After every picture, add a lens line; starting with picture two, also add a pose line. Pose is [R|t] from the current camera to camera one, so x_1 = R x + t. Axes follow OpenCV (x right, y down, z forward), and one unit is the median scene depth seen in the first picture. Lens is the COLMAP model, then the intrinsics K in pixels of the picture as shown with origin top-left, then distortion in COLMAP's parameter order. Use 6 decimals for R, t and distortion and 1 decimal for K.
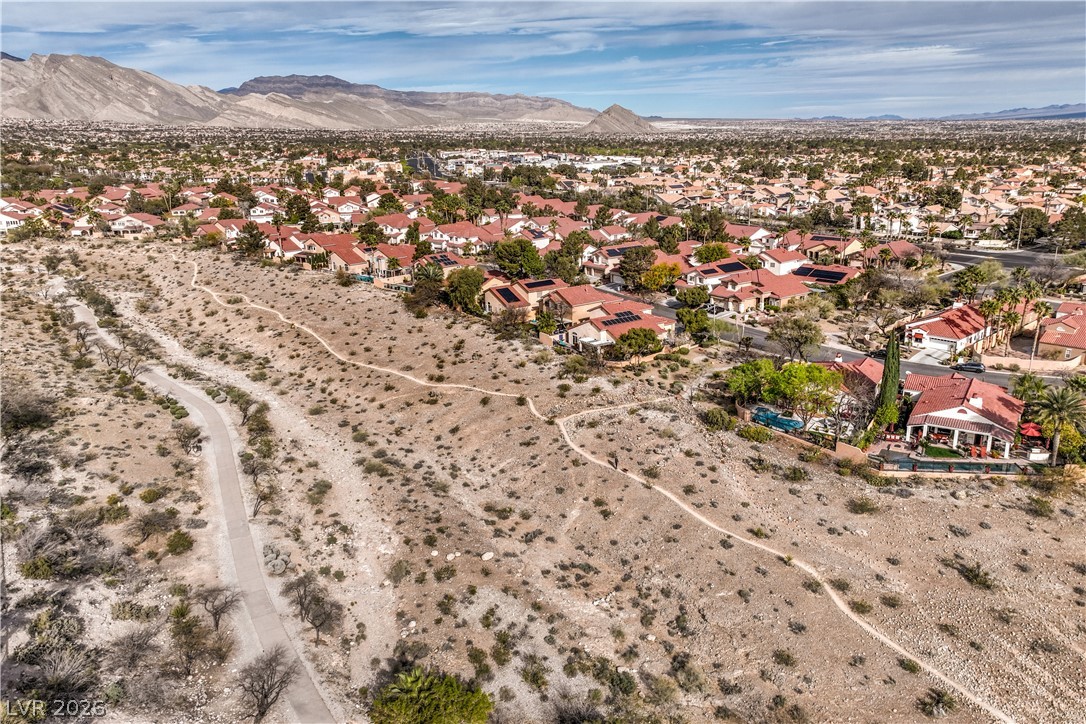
lens RADIAL K [[772.0, 0, 543.1], [0, 772.0, 362.1], [0, 0, 1]] dist [-0.003580, 0.000283]
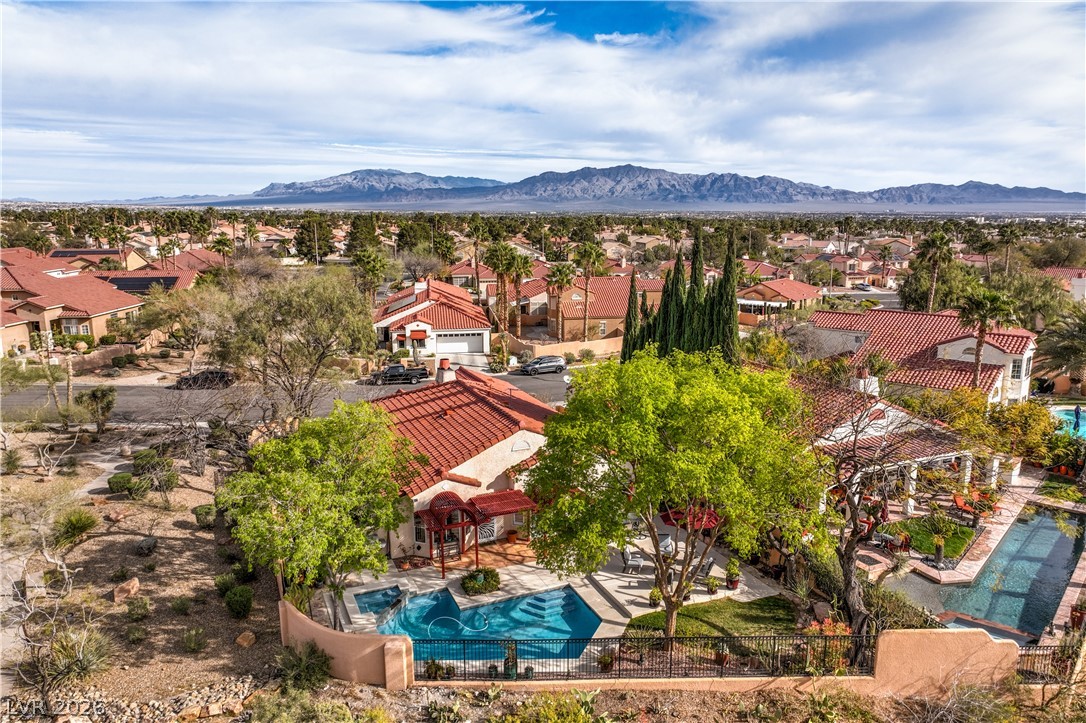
lens RADIAL K [[772.0, 0, 541.8], [0, 772.0, 362.1], [0, 0, 1]] dist [-0.003580, 0.000283]
pose [[0.552600, -0.140257, 0.821561, 0.080831], [0.228927, 0.973367, 0.012192, -0.002325], [-0.801390, 0.181340, 0.569991, 0.537140]]
